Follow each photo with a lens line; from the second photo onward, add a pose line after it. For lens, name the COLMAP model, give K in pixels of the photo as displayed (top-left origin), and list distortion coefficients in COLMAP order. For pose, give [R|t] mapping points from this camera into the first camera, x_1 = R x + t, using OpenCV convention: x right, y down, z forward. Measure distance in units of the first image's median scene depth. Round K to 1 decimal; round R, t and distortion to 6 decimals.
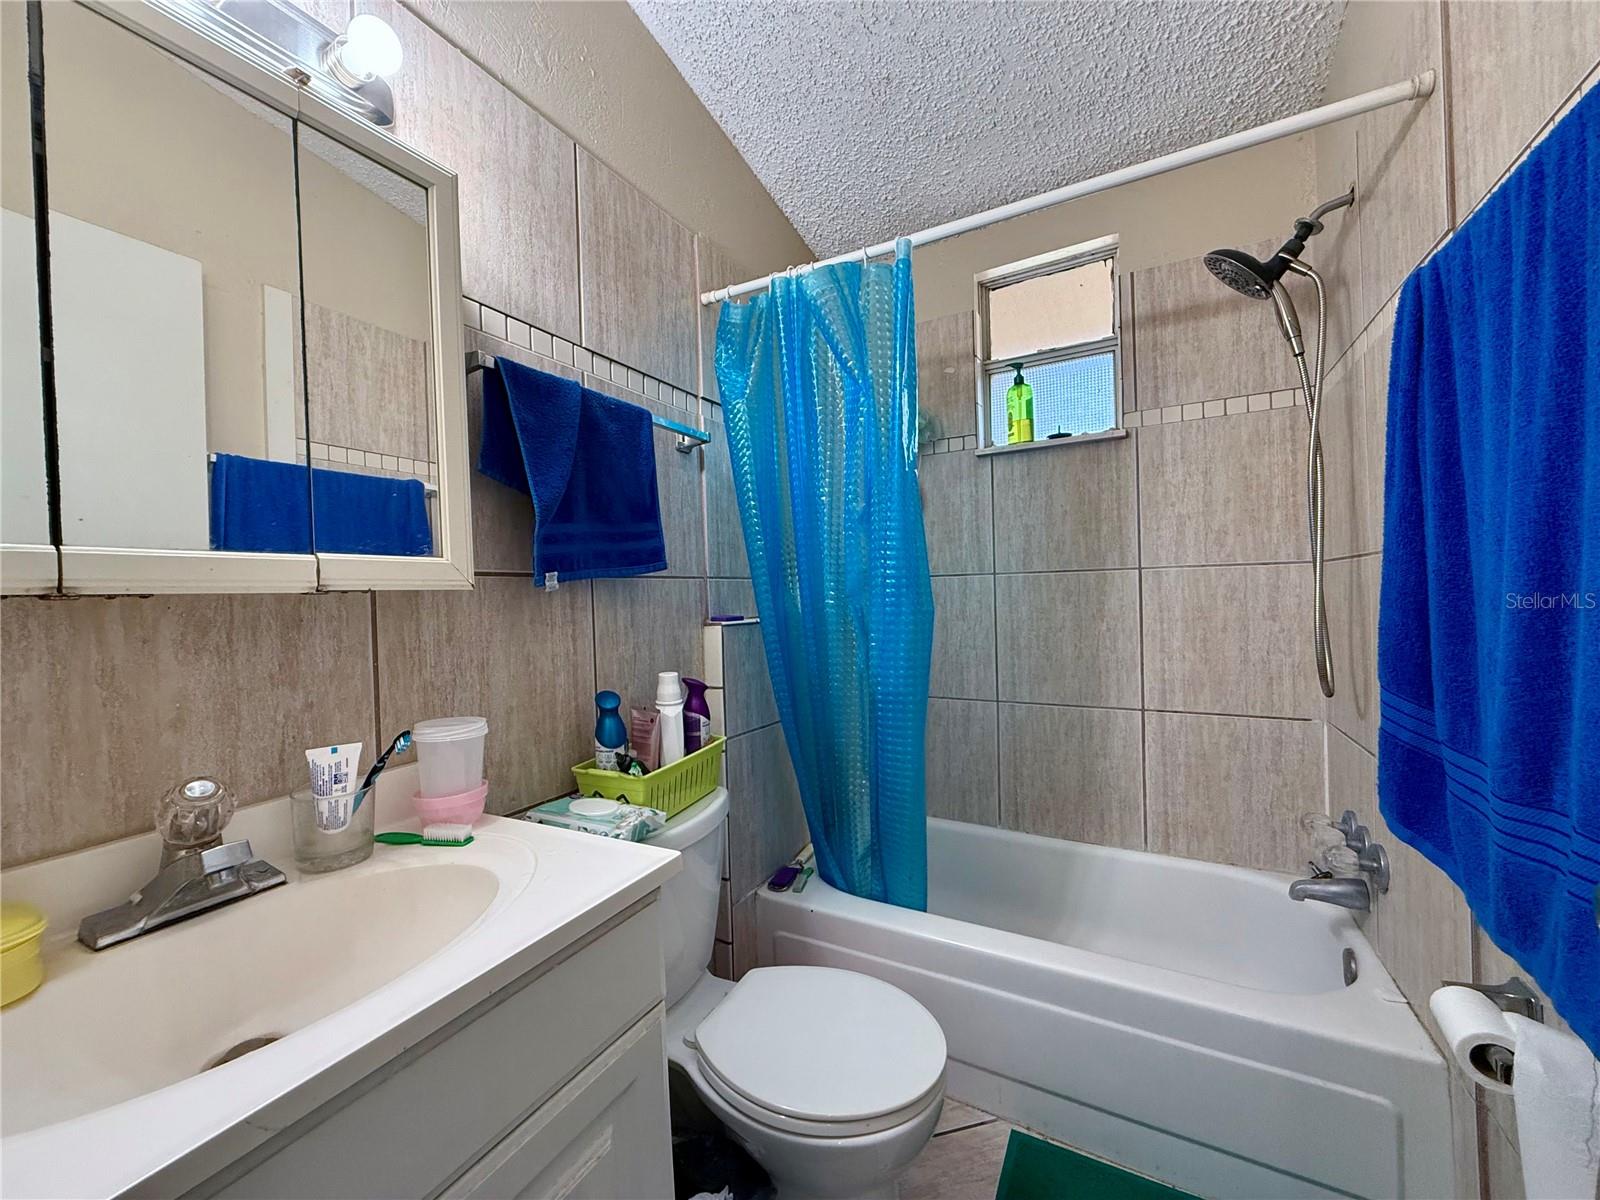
lens RADIAL K [[637.5, 0, 796.9], [0, 637.5, 598.6], [0, 0, 1]] dist [-0.000202, -0.000002]
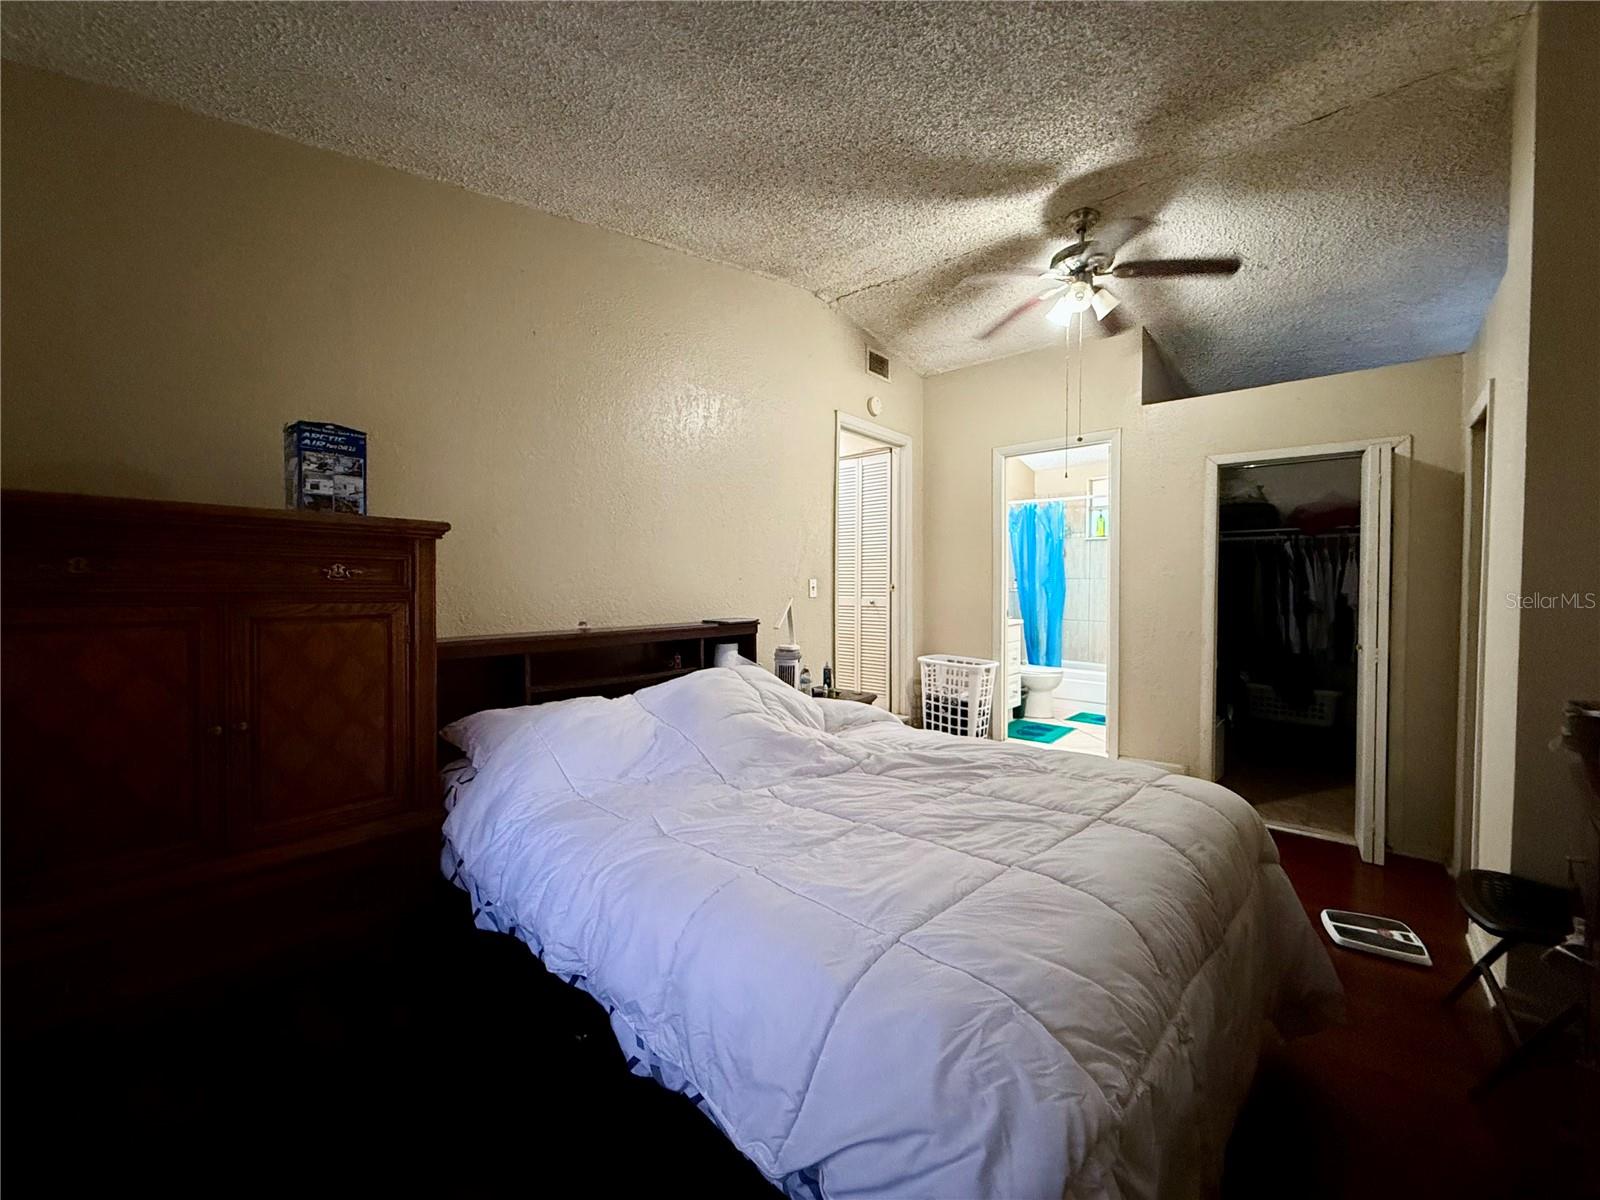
lens RADIAL K [[637.5, 0, 798.4], [0, 637.5, 600.8], [0, 0, 1]] dist [-0.000202, -0.000002]
pose [[0.976581, 0.039257, -0.211537, -0.395566], [-0.036406, 0.999186, 0.017358, 0.061978], [0.212047, -0.009251, 0.977216, -2.254123]]
